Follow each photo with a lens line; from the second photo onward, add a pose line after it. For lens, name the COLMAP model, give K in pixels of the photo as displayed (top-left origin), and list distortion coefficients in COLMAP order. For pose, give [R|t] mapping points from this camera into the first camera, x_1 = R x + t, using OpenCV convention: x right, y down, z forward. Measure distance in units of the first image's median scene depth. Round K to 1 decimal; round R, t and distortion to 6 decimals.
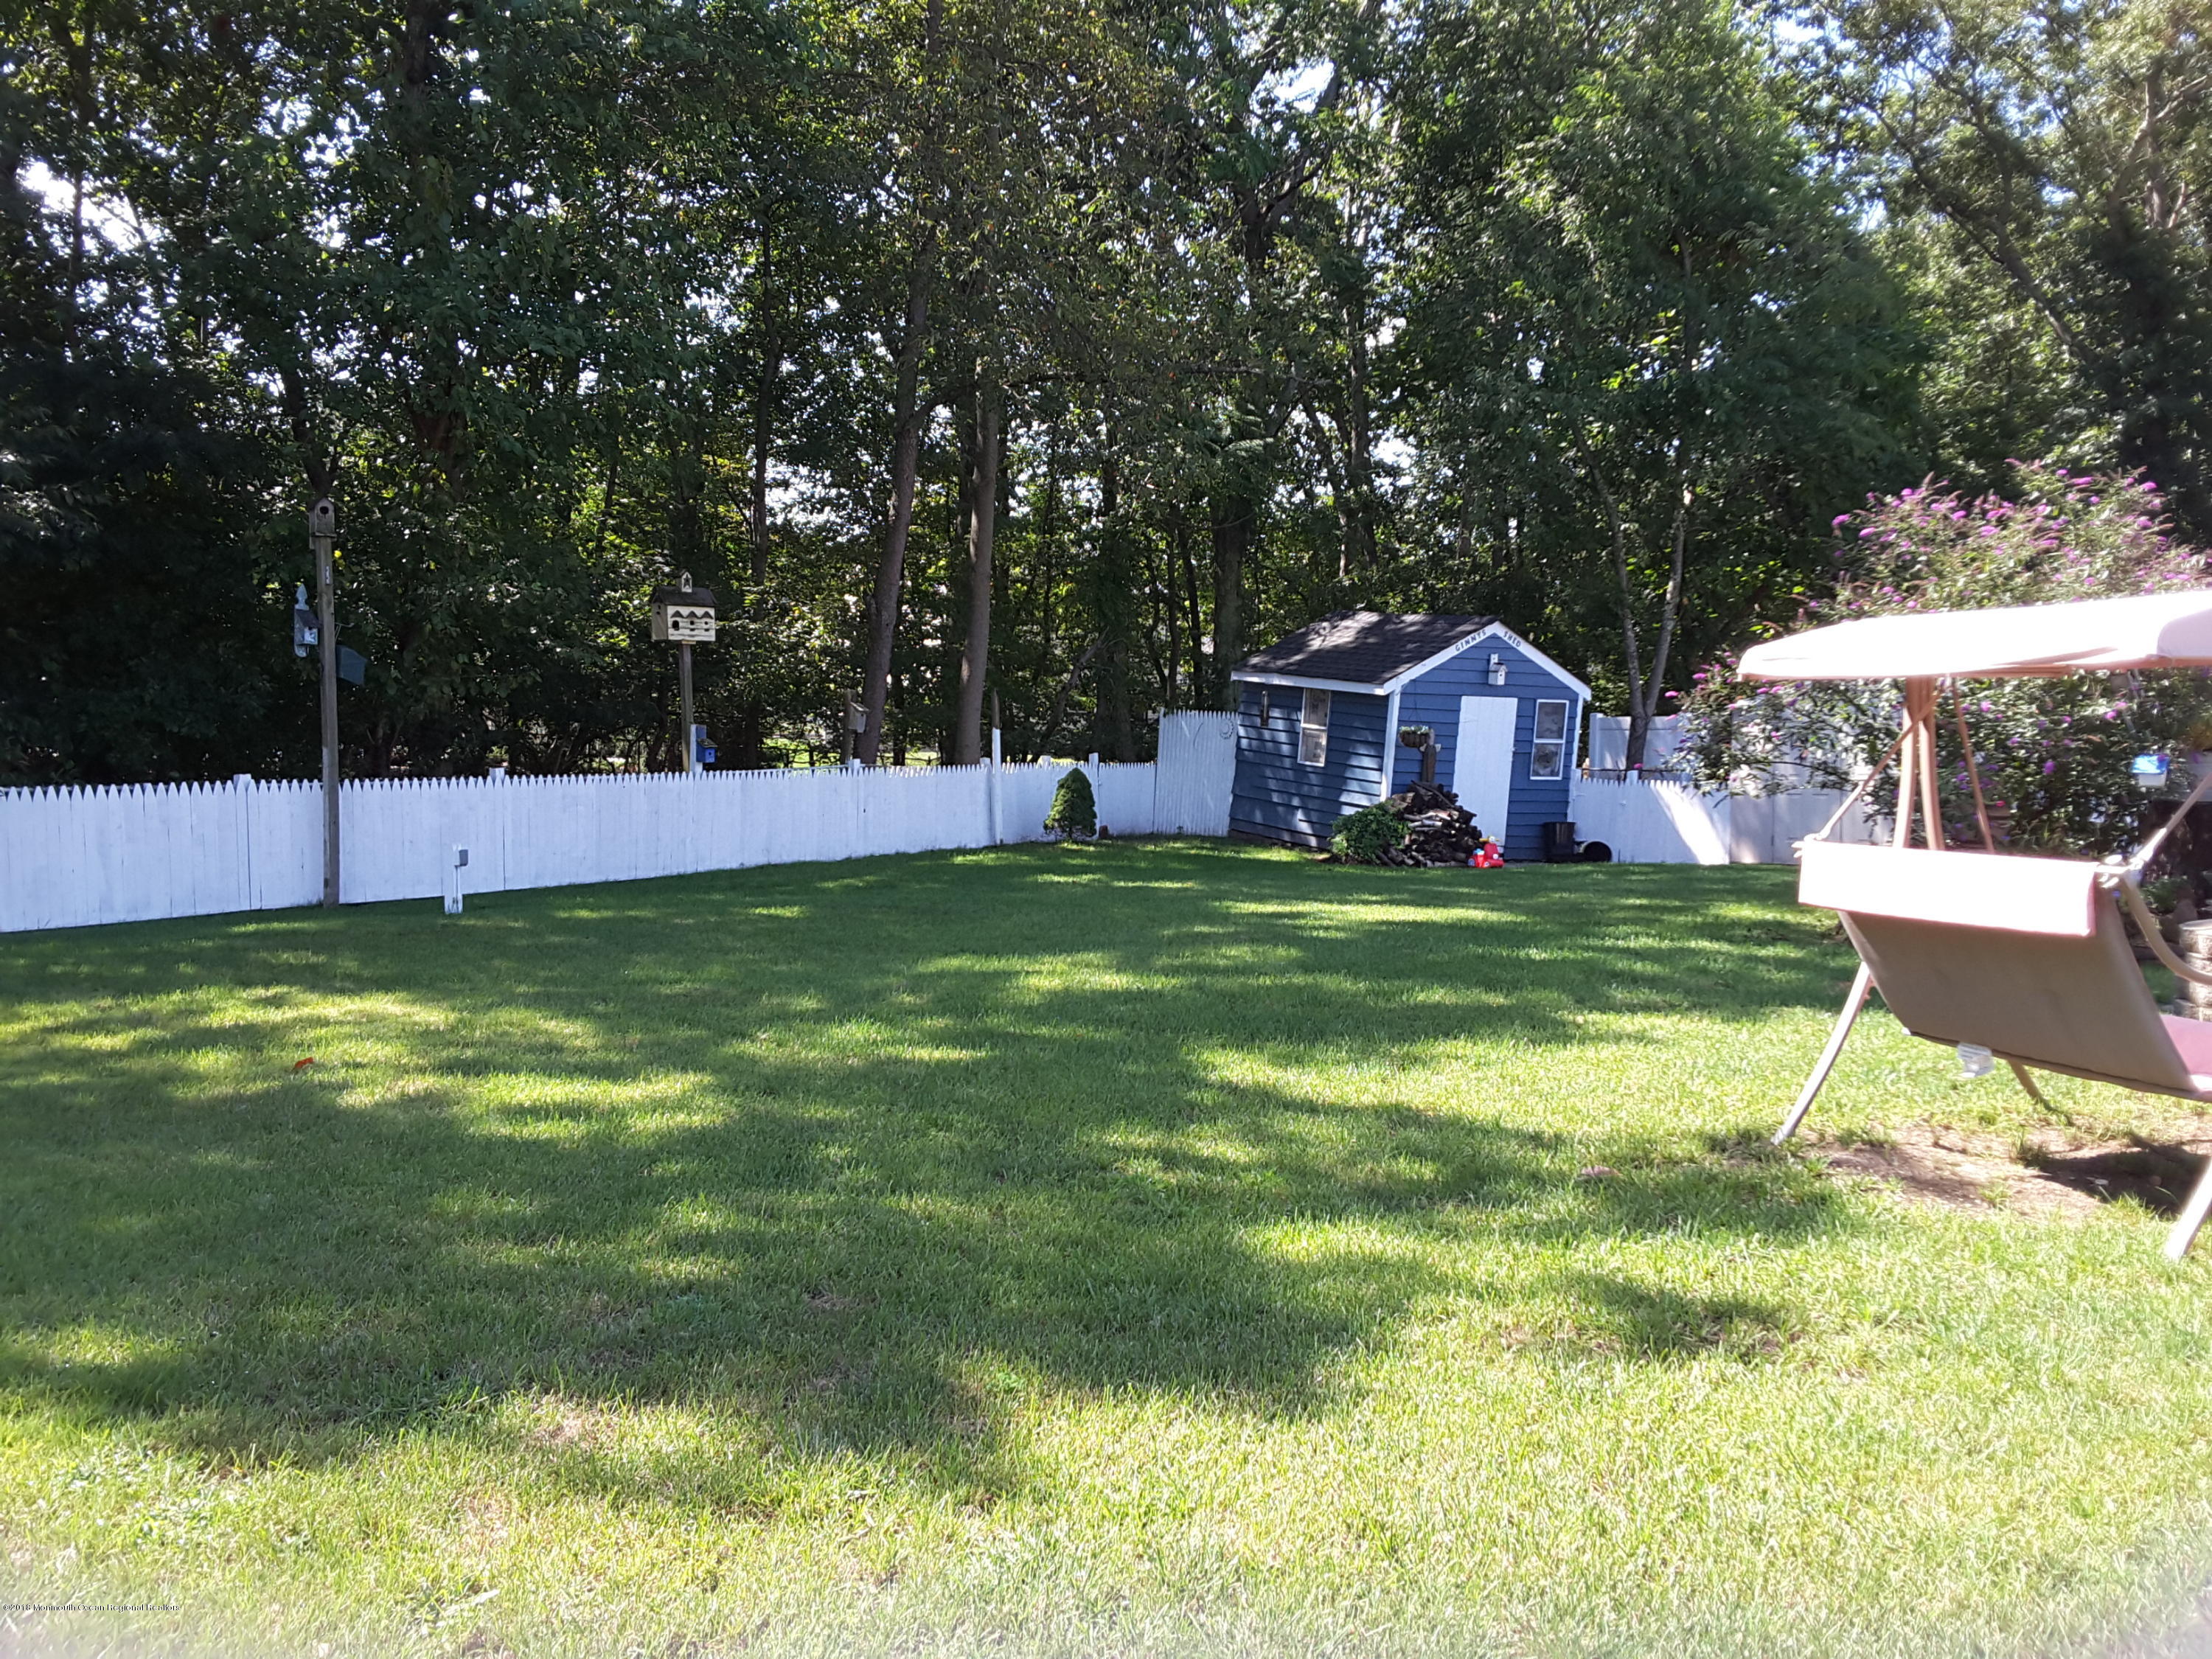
lens RADIAL K [[1979.7, 0, 1106.0], [0, 1979.7, 829.5], [0, 0, 1]] dist [0.144905, -0.201158]
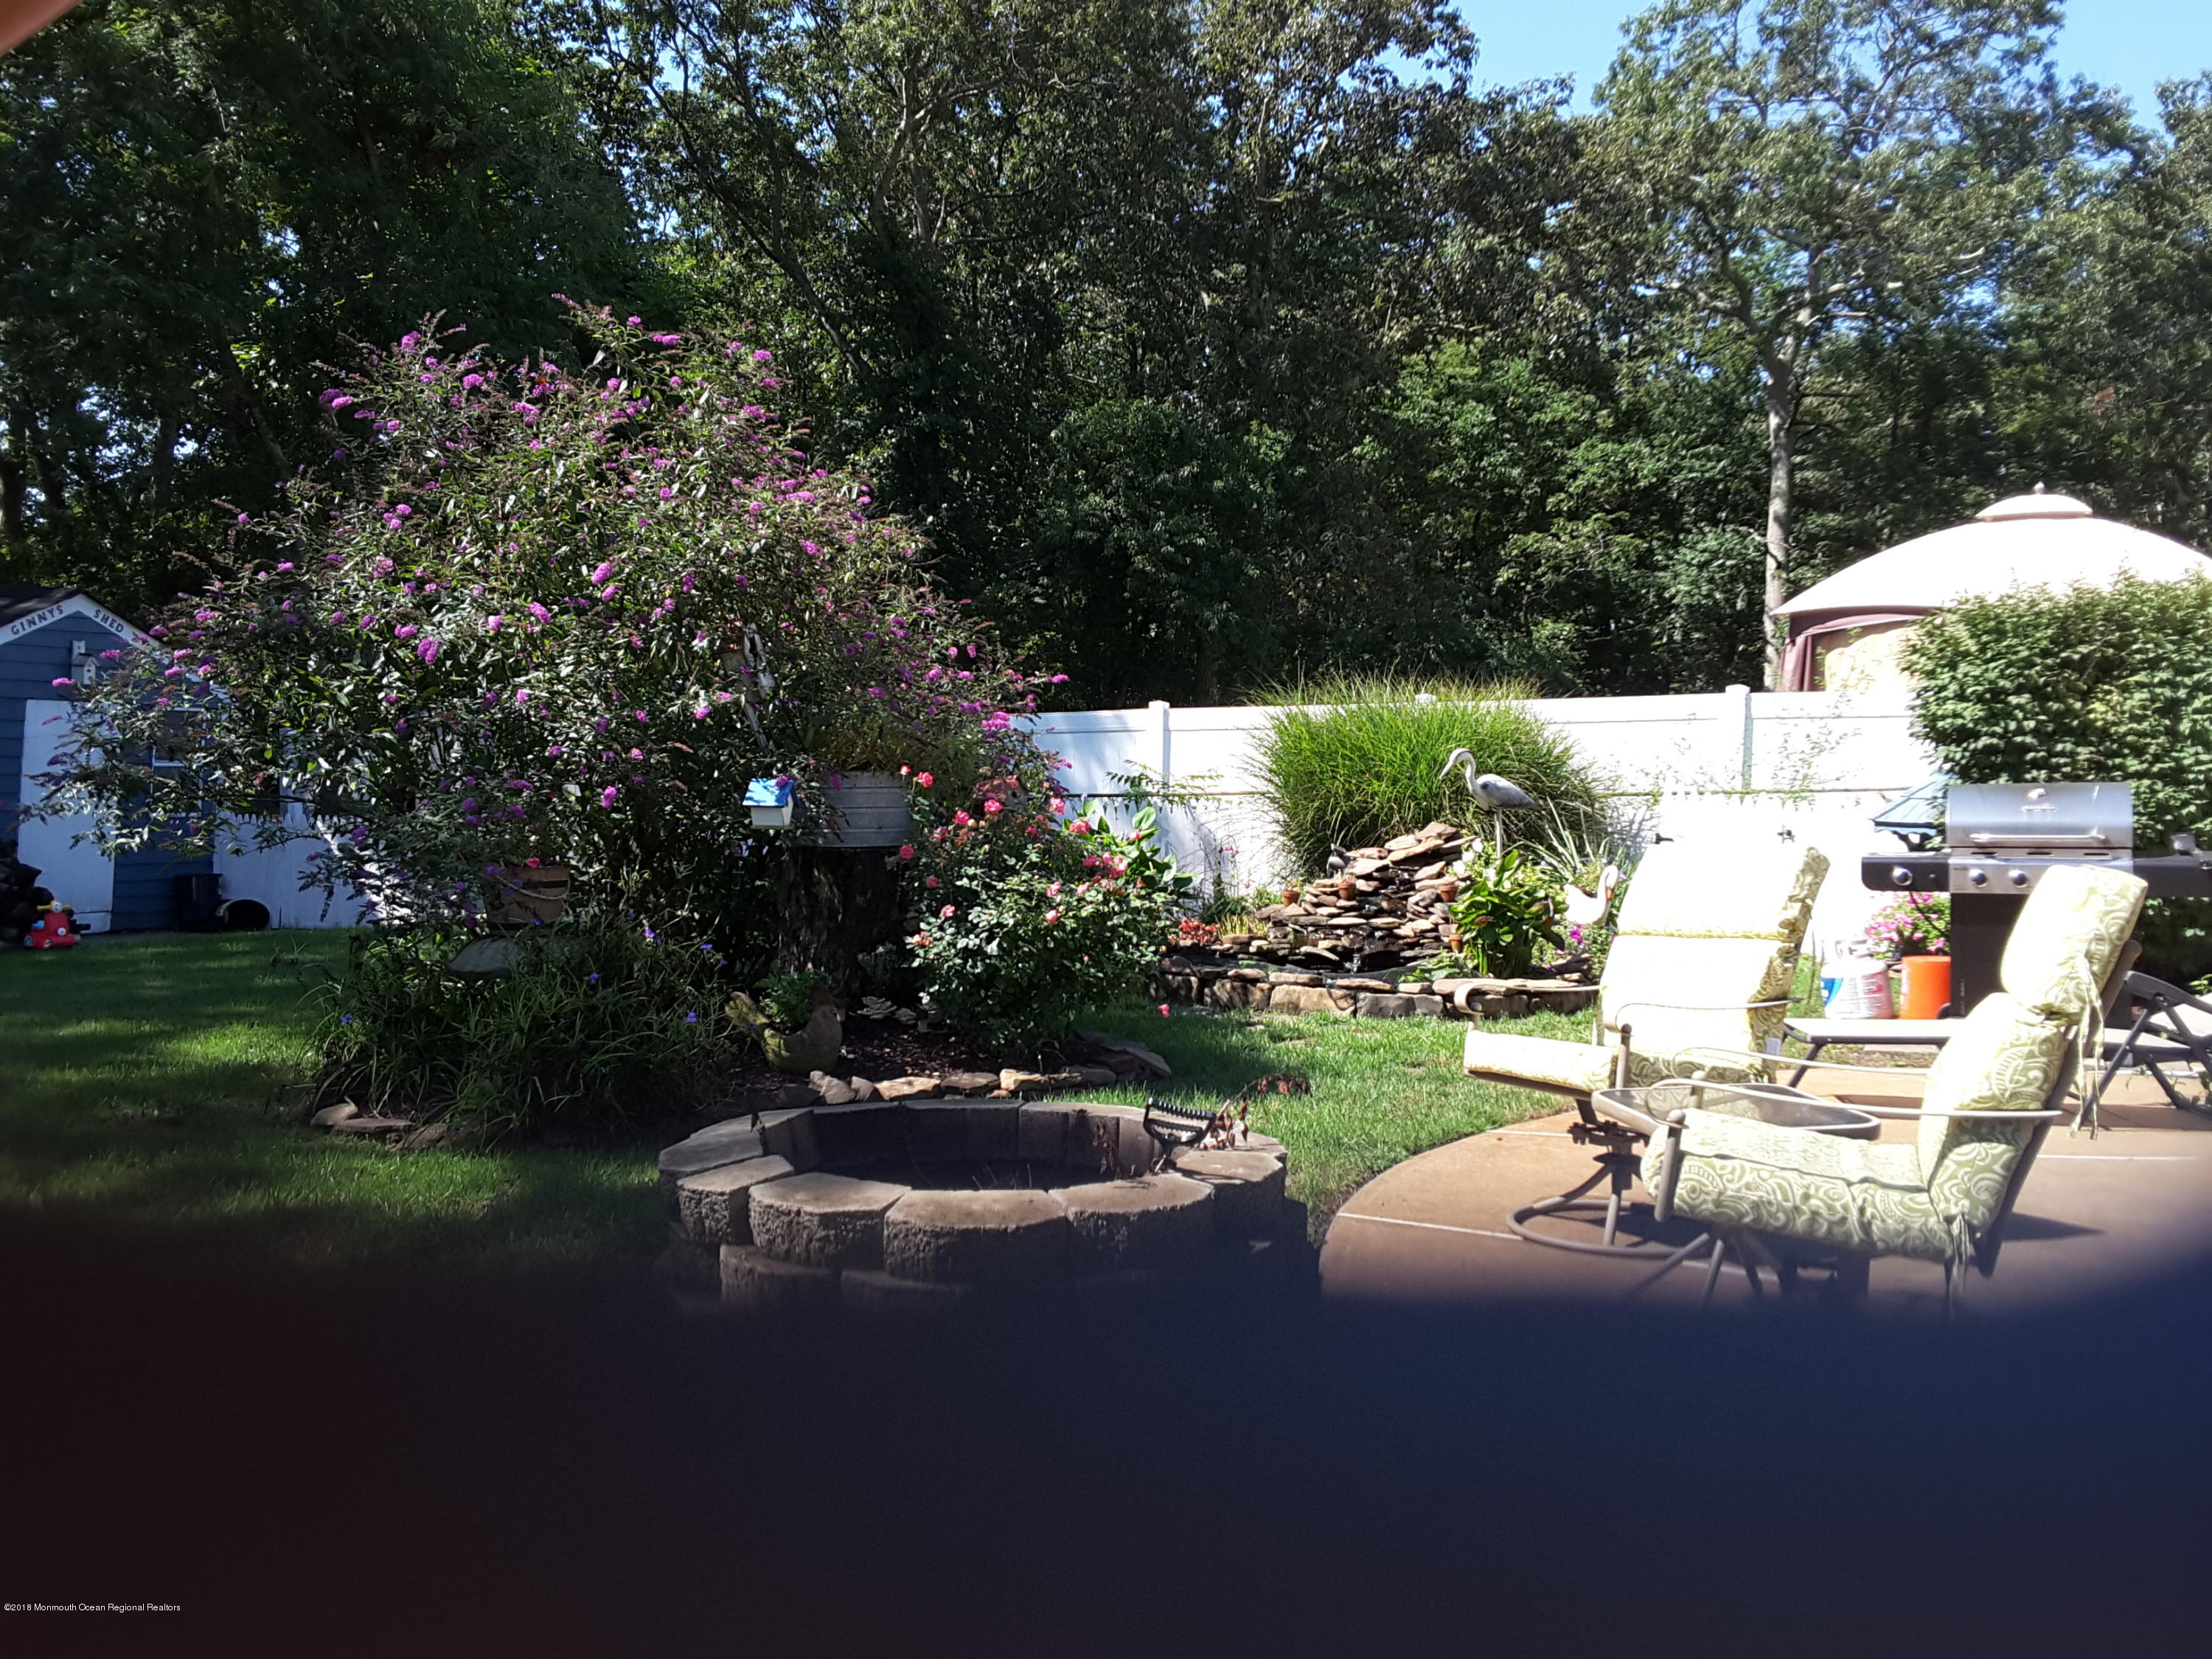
lens RADIAL K [[1979.7, 0, 1106.0], [0, 1979.7, 829.5], [0, 0, 1]] dist [0.144905, -0.201158]
pose [[0.857168, -0.028300, 0.514259, 0.136059], [0.034194, 0.999413, -0.001996, -0.007468], [-0.513901, 0.019296, 0.857633, 0.199333]]
